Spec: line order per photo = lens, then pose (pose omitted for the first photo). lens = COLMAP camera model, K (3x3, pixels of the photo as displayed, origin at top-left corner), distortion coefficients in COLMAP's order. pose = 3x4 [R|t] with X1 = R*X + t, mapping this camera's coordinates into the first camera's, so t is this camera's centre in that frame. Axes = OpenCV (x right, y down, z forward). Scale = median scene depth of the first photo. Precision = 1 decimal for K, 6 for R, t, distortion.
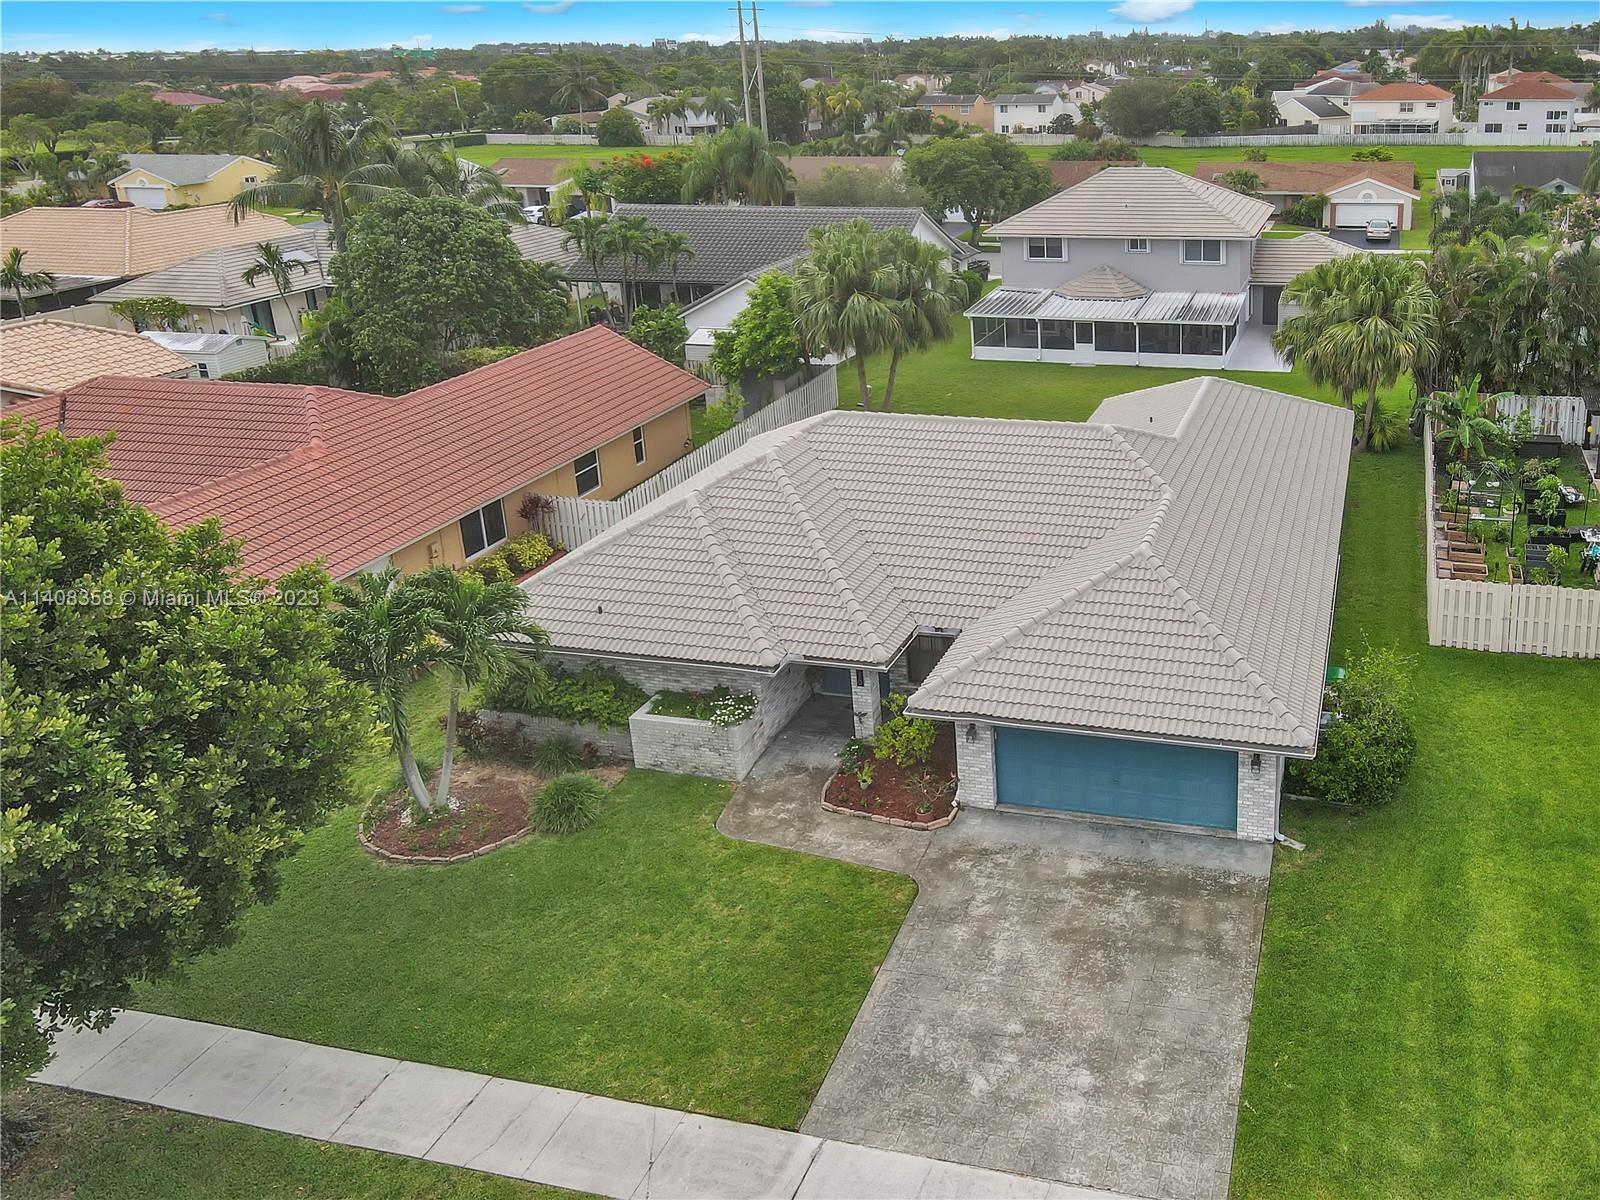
lens RADIAL K [[1680.4, 0, 800.0], [0, 1680.4, 600.0], [0, 0, 1]] dist [0.018328, 0.010234]
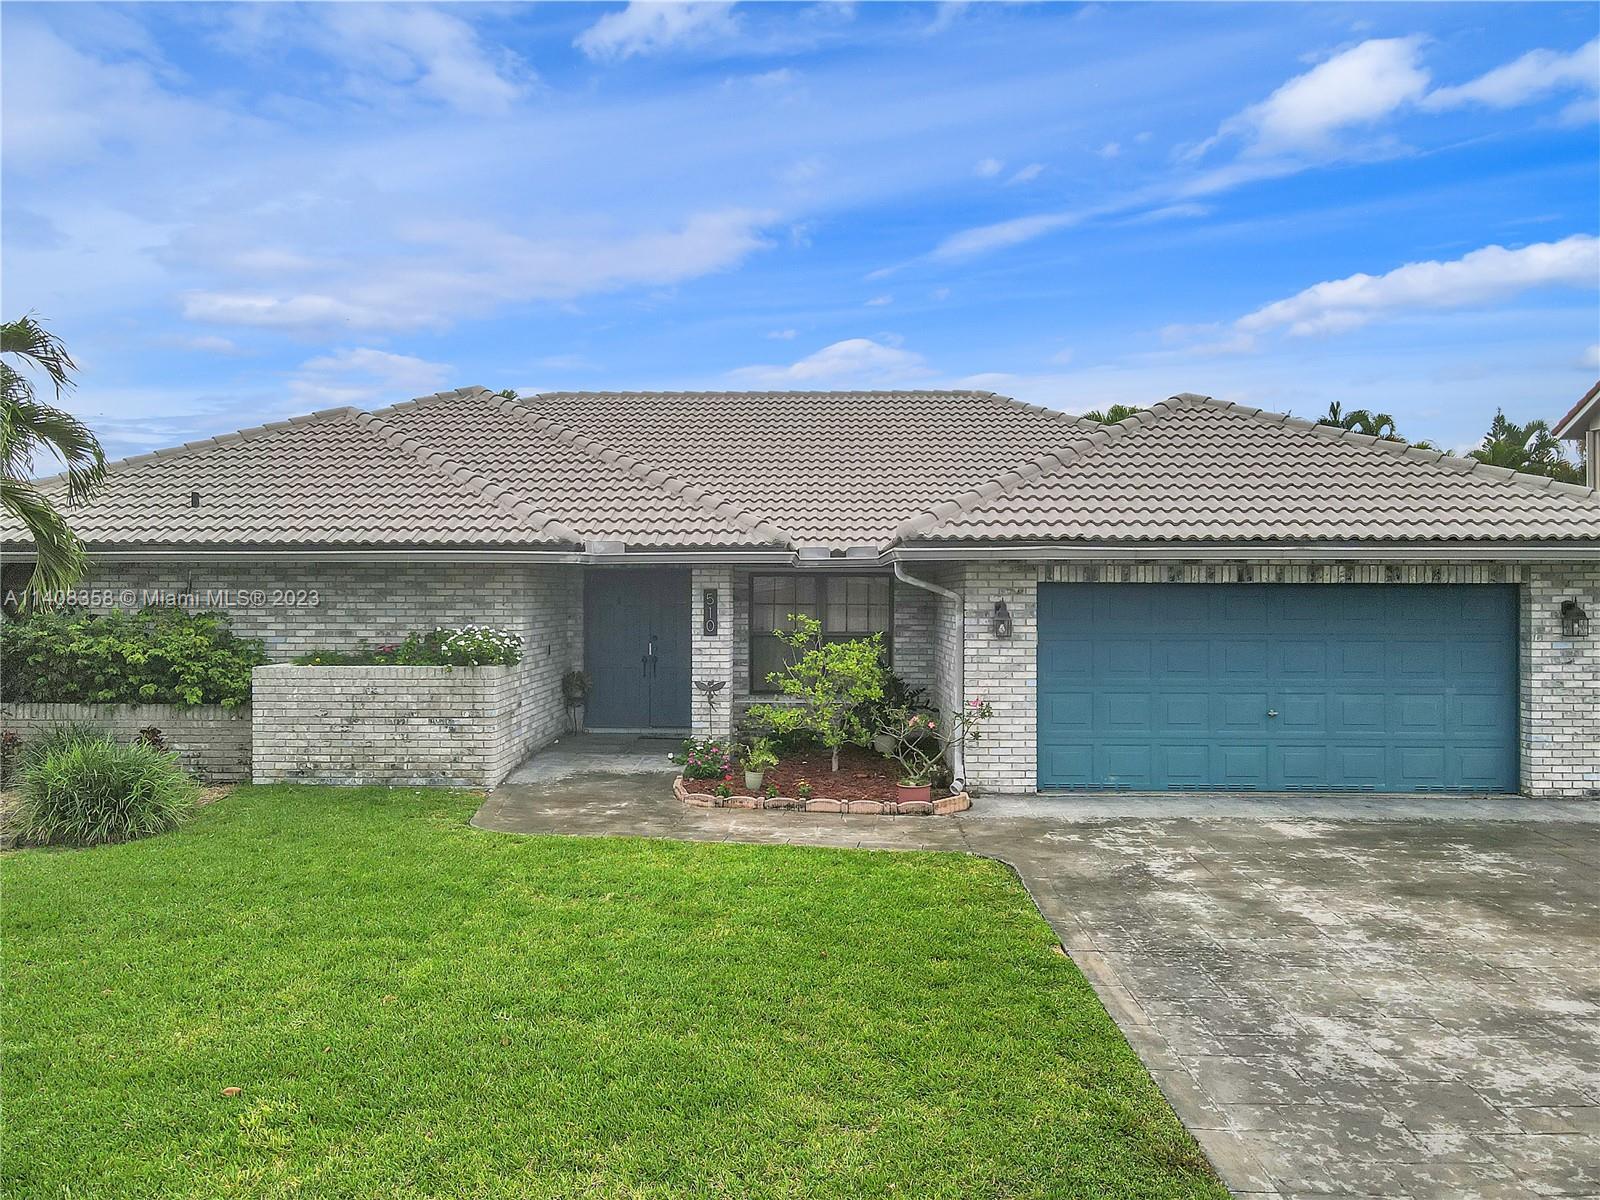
lens RADIAL K [[1680.4, 0, 800.0], [0, 1680.4, 600.0], [0, 0, 1]] dist [0.018328, 0.010234]
pose [[0.958563, 0.023541, 0.283905, -0.112227], [0.057588, 0.959993, -0.274038, 0.241672], [-0.278998, 0.279032, 0.918859, 0.657472]]
